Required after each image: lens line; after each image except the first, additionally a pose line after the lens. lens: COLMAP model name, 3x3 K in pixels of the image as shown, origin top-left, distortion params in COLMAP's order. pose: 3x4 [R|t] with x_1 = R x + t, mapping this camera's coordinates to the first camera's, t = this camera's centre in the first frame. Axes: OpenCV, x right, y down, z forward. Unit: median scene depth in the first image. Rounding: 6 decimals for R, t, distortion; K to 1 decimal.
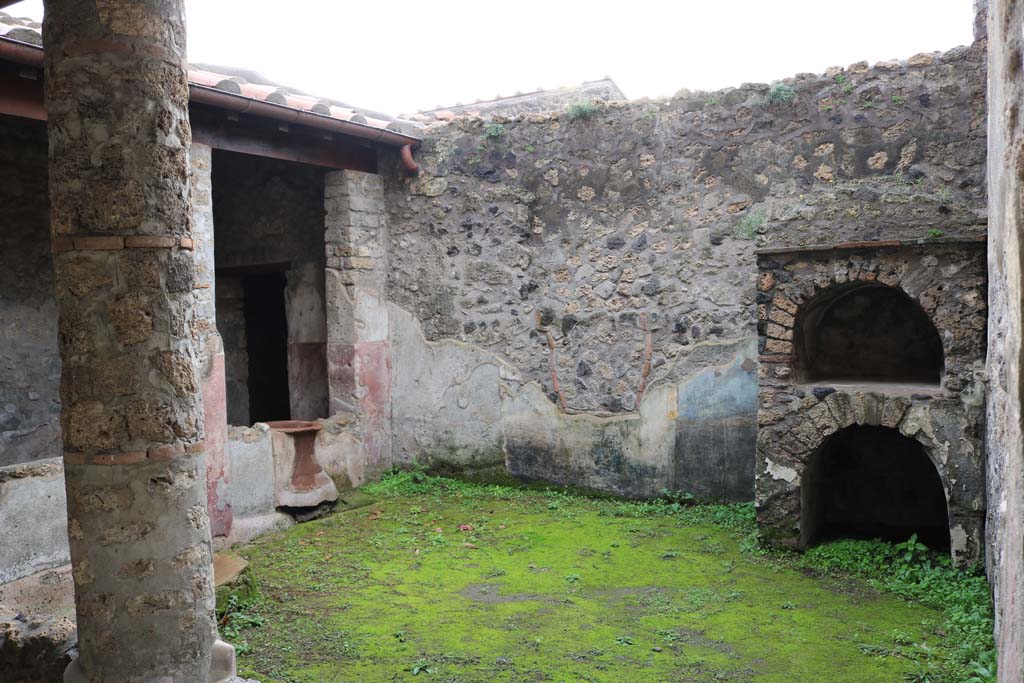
lens RADIAL K [[851.7, 0, 512.0], [0, 851.7, 341.5], [0, 0, 1]] dist [-0.160714, 0.133673]
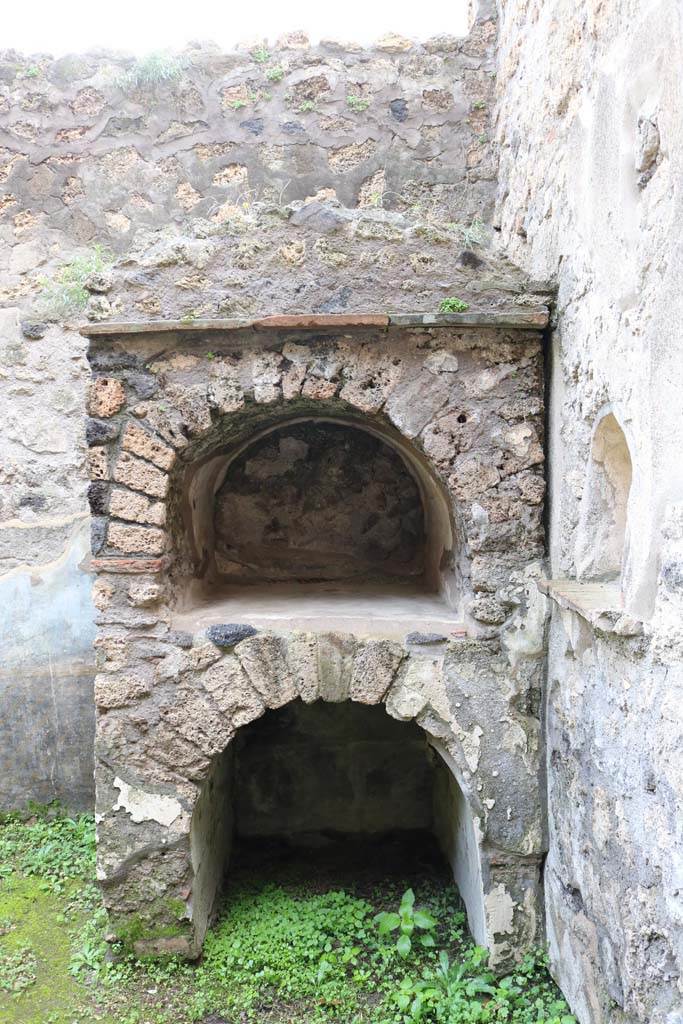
lens RADIAL K [[851.7, 0, 341.5], [0, 851.7, 512.0], [0, 0, 1]] dist [-0.160714, 0.133673]
pose [[0.876915, -0.012459, 0.480483, 0.174273], [0.005719, 0.999864, 0.015490, -0.013636], [-0.480611, -0.010836, 0.876867, 0.483039]]
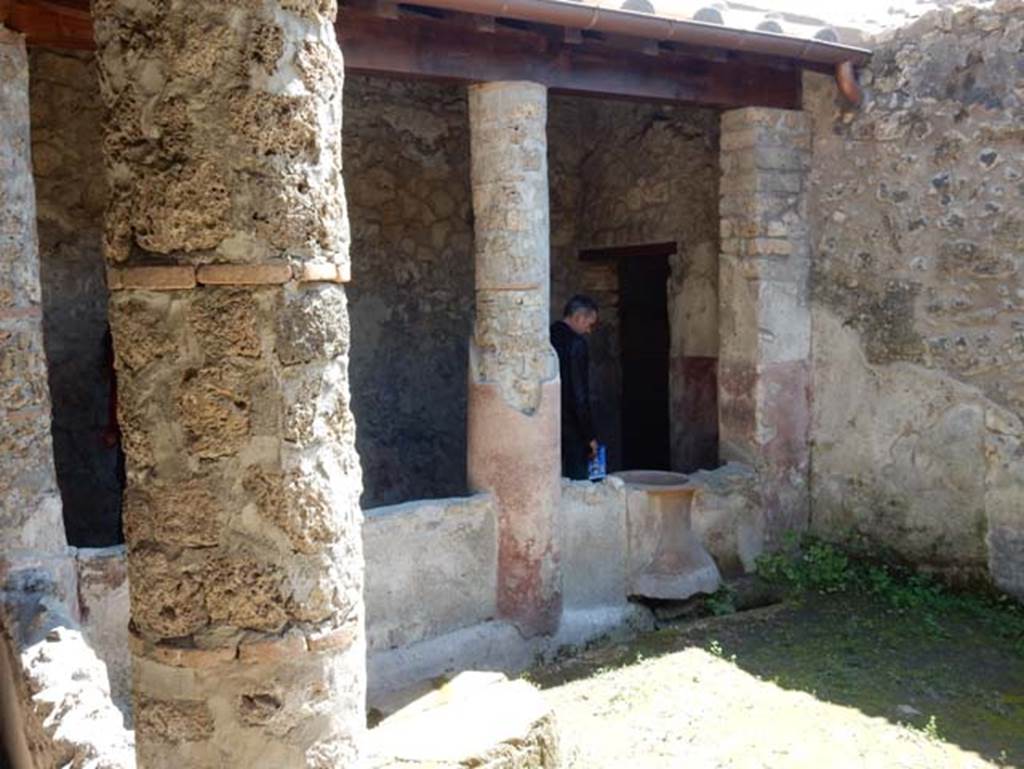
lens RADIAL K [[1055.0, 0, 512.0], [0, 1055.0, 384.5], [0, 0, 1]] dist [0.001002, 0.000031]
pose [[0.898150, 0.049253, -0.436922, 0.012895], [-0.023963, 0.997713, 0.063210, -0.038653], [0.439036, -0.046302, 0.897276, 0.180140]]
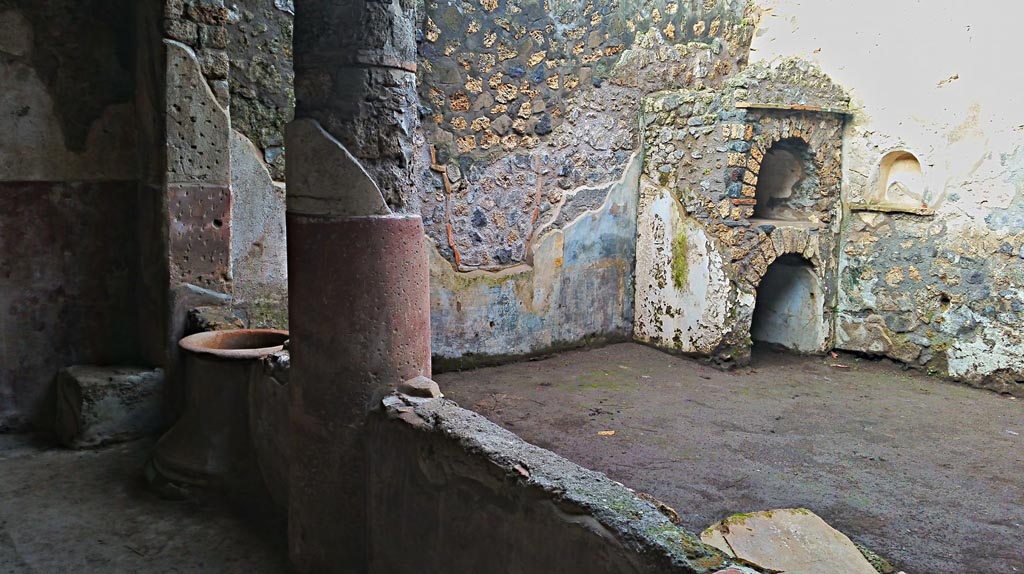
lens RADIAL K [[844.7, 0, 512.0], [0, 844.7, 287.0], [0, 0, 1]] dist [0.230624, -0.537221]
pose [[0.397330, -0.107235, 0.911389, -0.807218], [-0.010824, 0.992532, 0.121501, -0.002654], [-0.917612, -0.058141, 0.393202, 0.740035]]
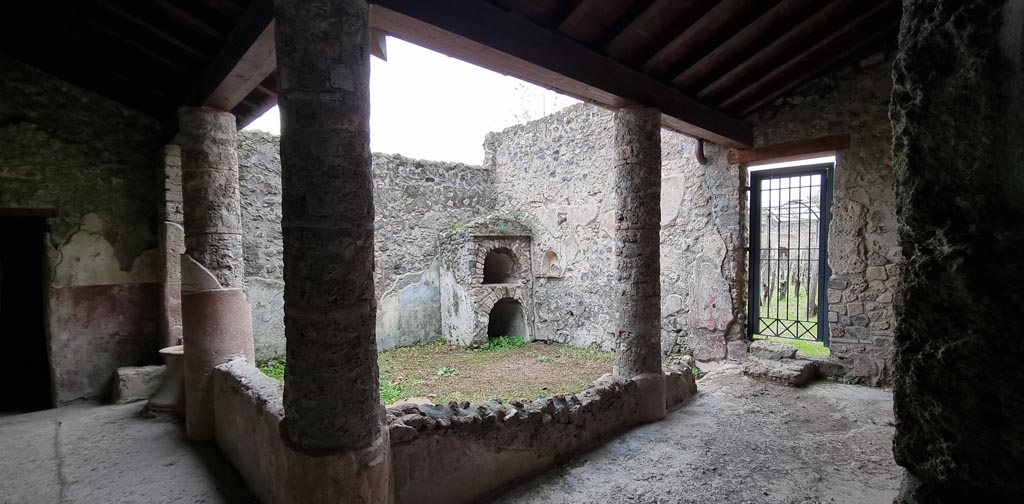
lens RADIAL K [[455.9, 0, 541.1], [0, 455.9, 268.3], [0, 0, 1]] dist [0.001820, 0.000034]
pose [[0.280891, -0.008877, 0.959699, -0.894057], [0.043549, 0.999045, -0.003505, 0.008474], [-0.958751, 0.042778, 0.281009, 0.370547]]
